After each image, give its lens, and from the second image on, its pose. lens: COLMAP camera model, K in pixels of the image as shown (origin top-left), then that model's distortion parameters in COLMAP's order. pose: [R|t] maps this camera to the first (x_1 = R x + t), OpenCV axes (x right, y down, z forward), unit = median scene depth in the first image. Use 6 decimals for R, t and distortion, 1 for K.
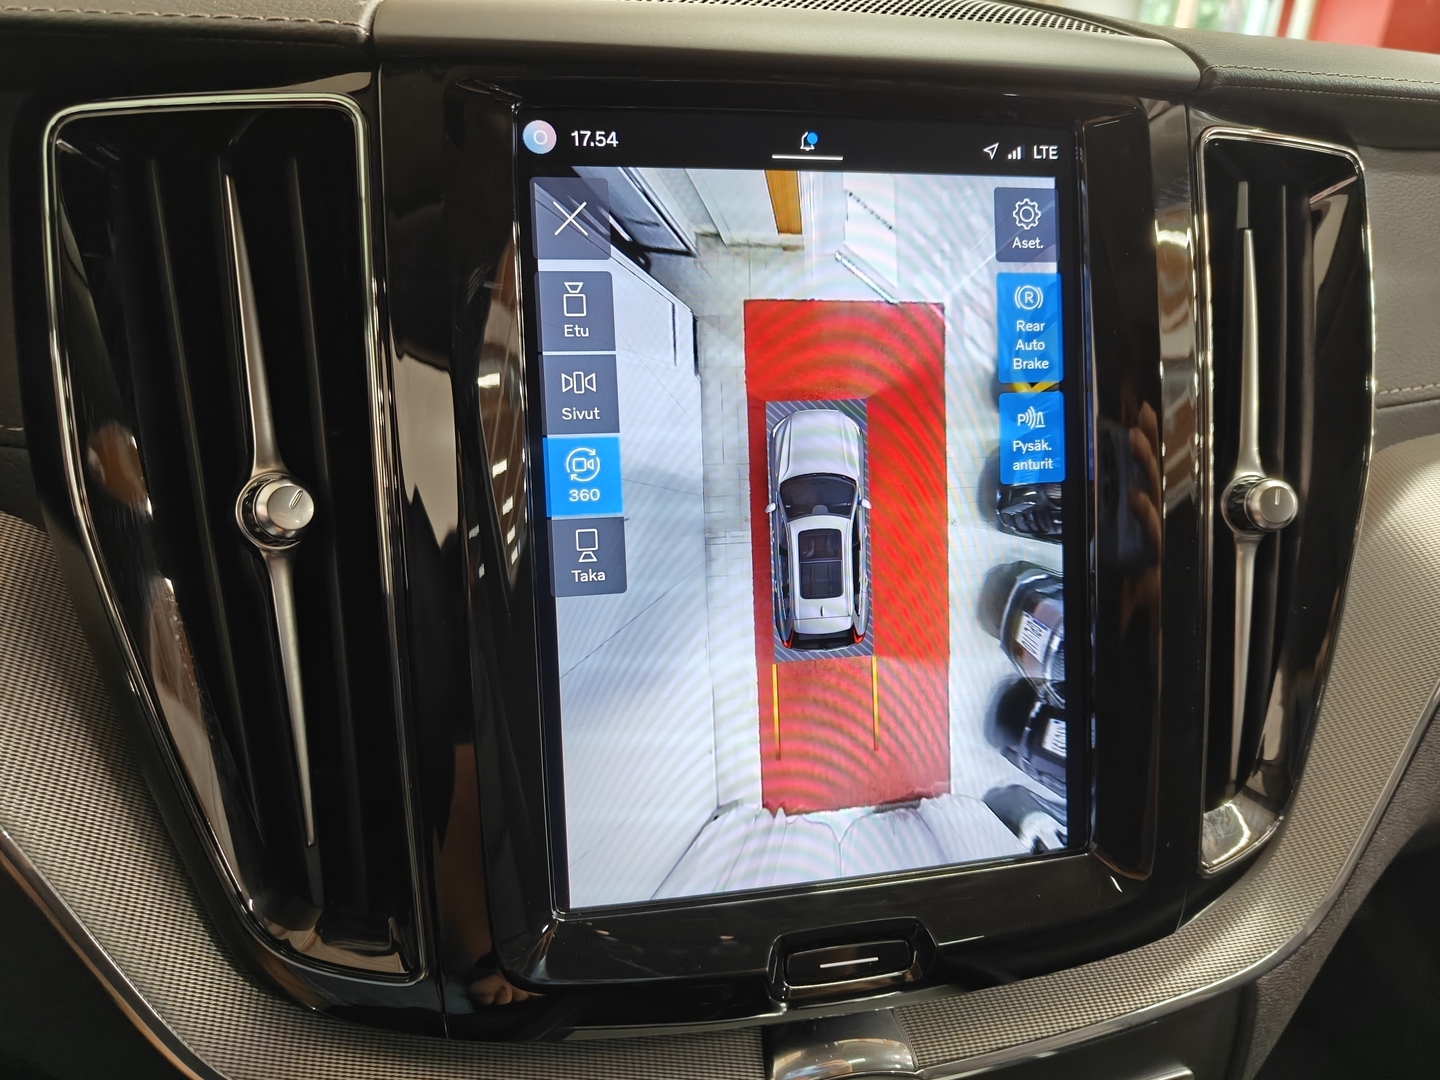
lens RADIAL K [[1074.4, 0, 720.0], [0, 1074.4, 540.0], [0, 0, 1]] dist [-0.002283, -0.002072]
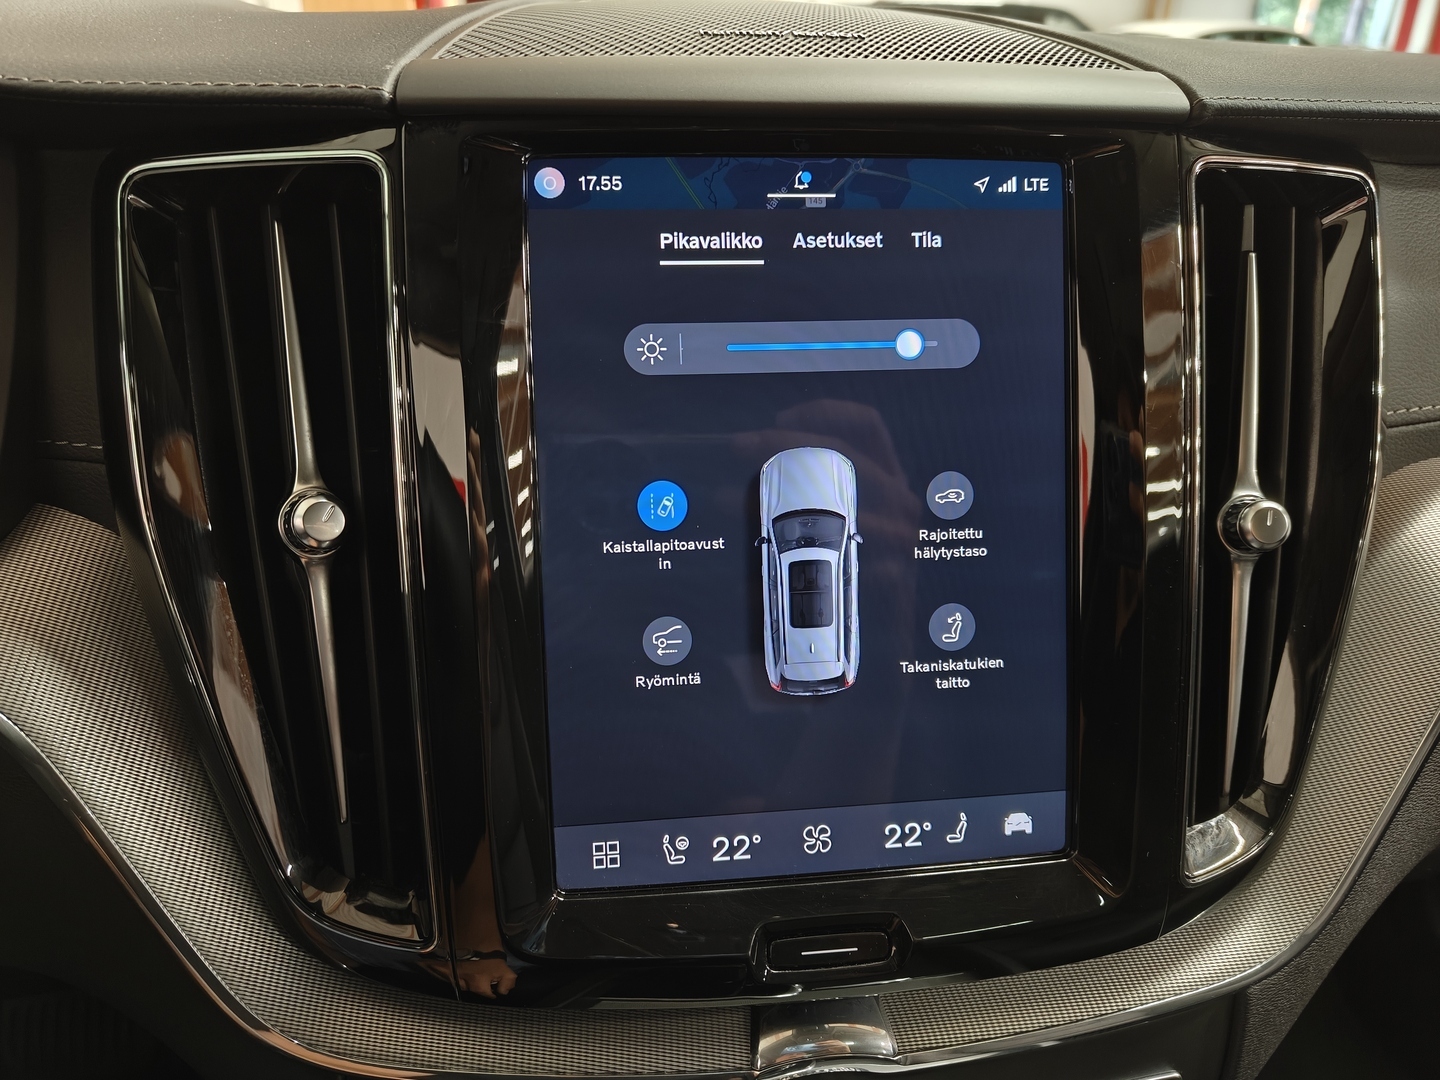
lens RADIAL K [[1074.4, 0, 720.0], [0, 1074.4, 540.0], [0, 0, 1]] dist [-0.002283, -0.002072]
pose [[0.995611, 0.014629, -0.092433, 0.100640], [-0.013600, 0.999839, 0.011745, -0.025592], [0.092590, -0.010436, 0.995650, -0.066582]]
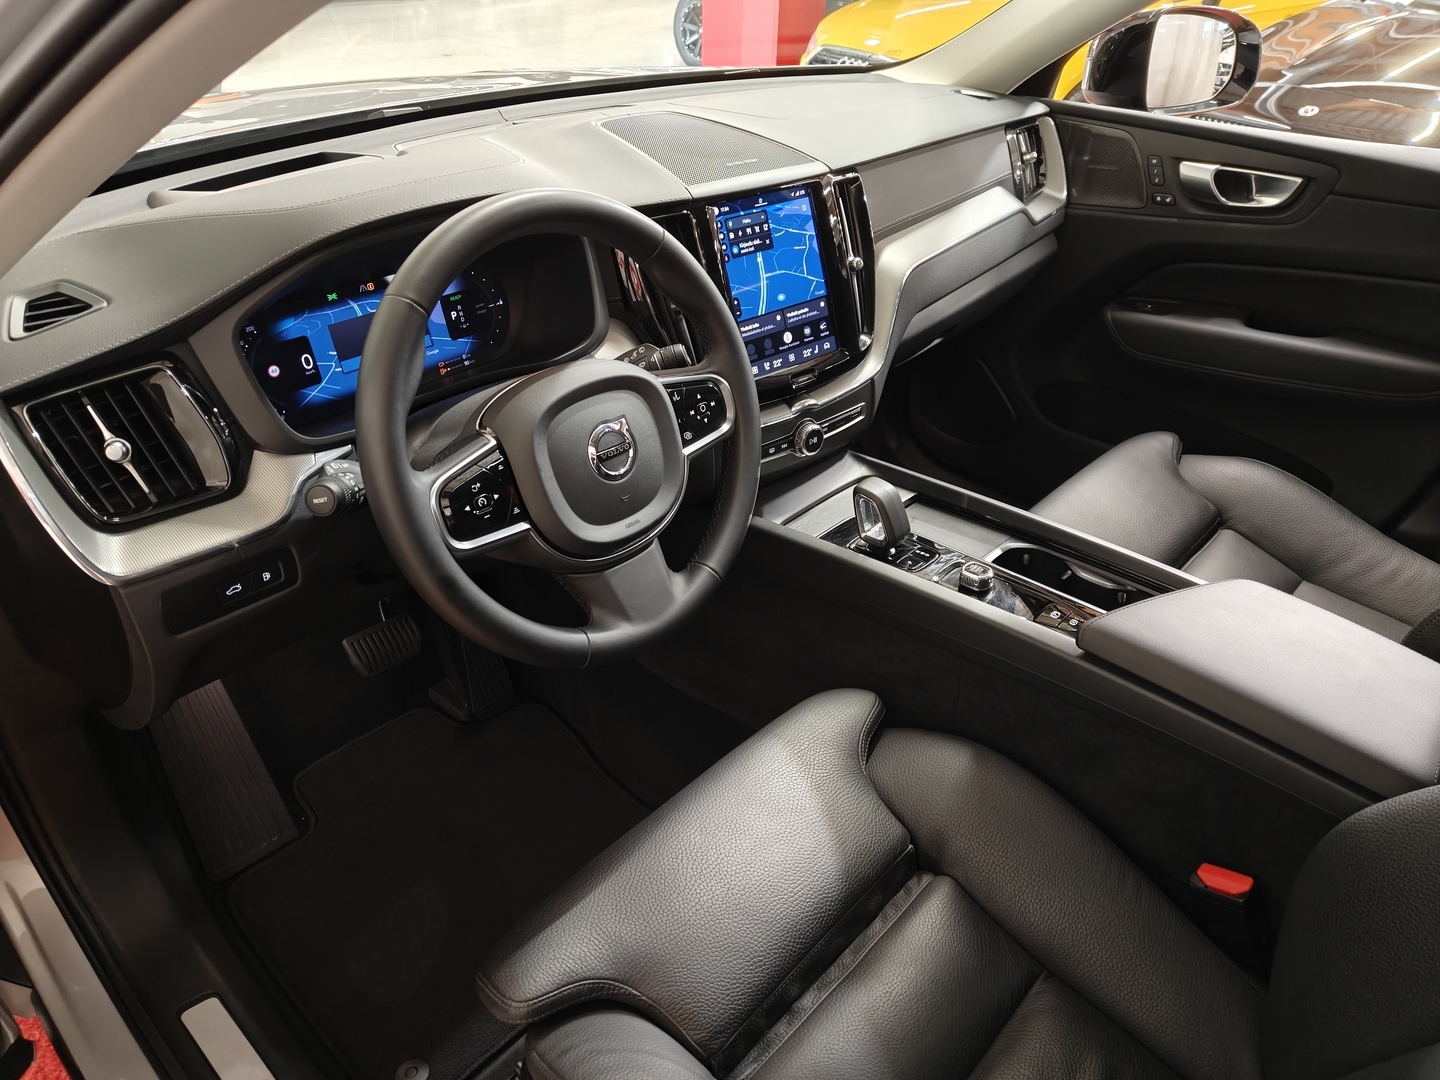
lens RADIAL K [[1014.3, 0, 747.7], [0, 1014.3, 507.7], [0, 0, 1]] dist [0.125377, -0.098847]
pose [[0.878039, -0.271289, 0.394271, -1.934633], [0.211072, 0.958881, 0.189727, 0.036666], [-0.429530, -0.083367, 0.899196, -2.844232]]
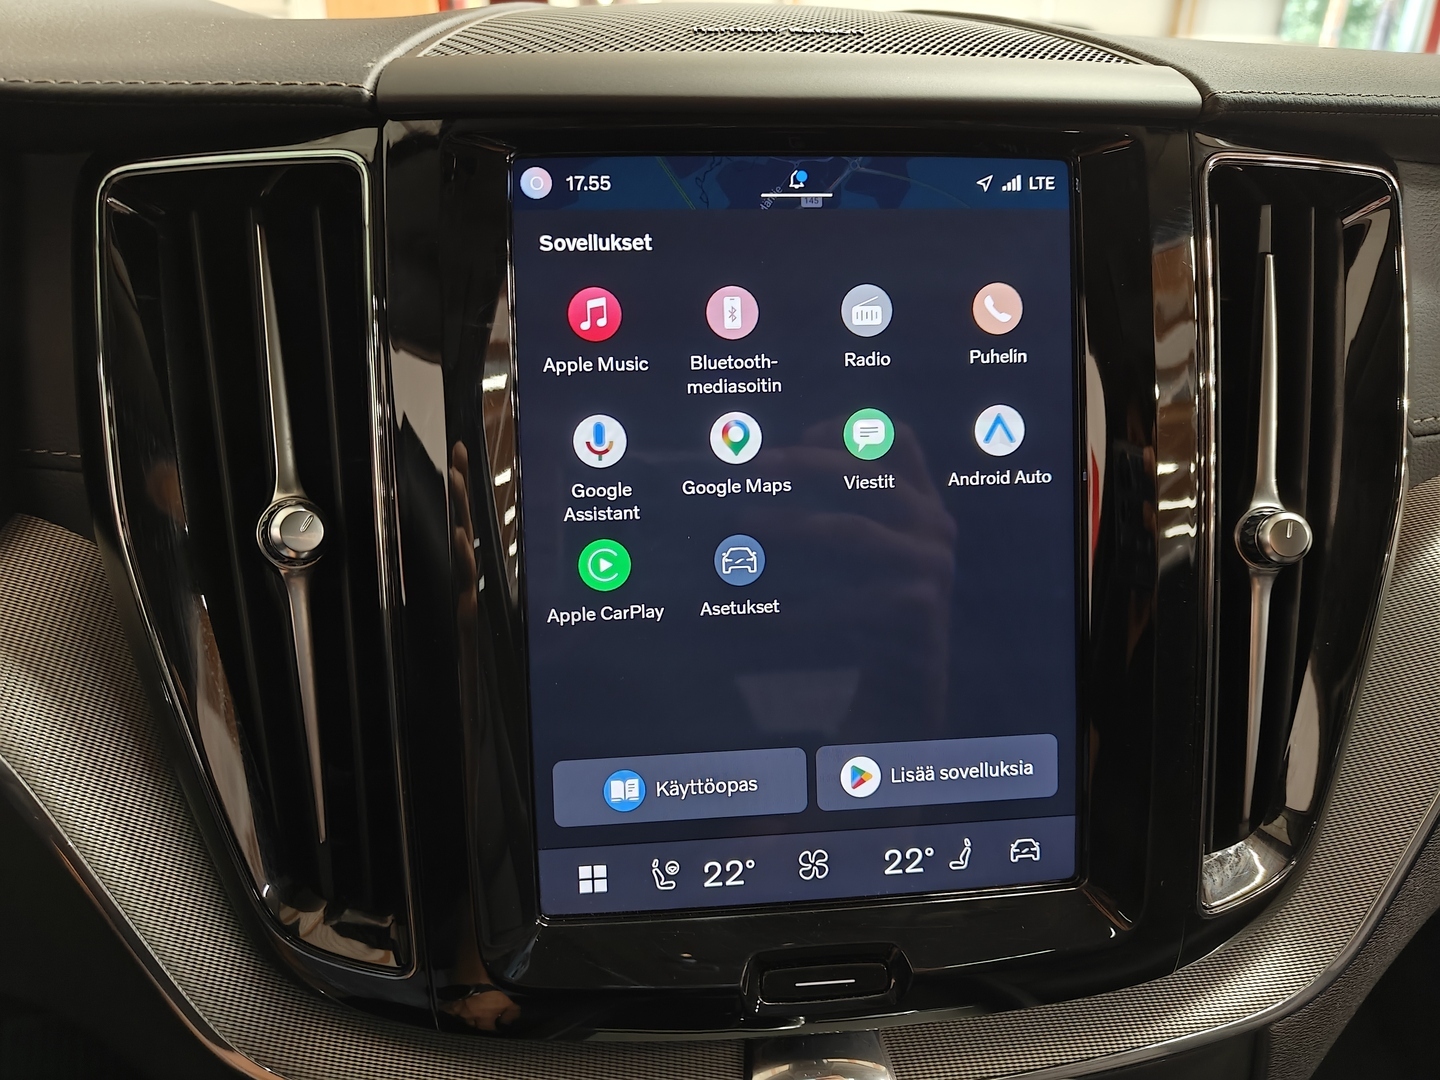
lens RADIAL K [[1074.4, 0, 720.0], [0, 1074.4, 540.0], [0, 0, 1]] dist [-0.002283, -0.002072]
pose [[0.993372, 0.014873, -0.113978, 0.125711], [-0.015529, 0.999868, -0.004867, -0.019501], [0.113890, 0.006605, 0.993471, -0.025308]]
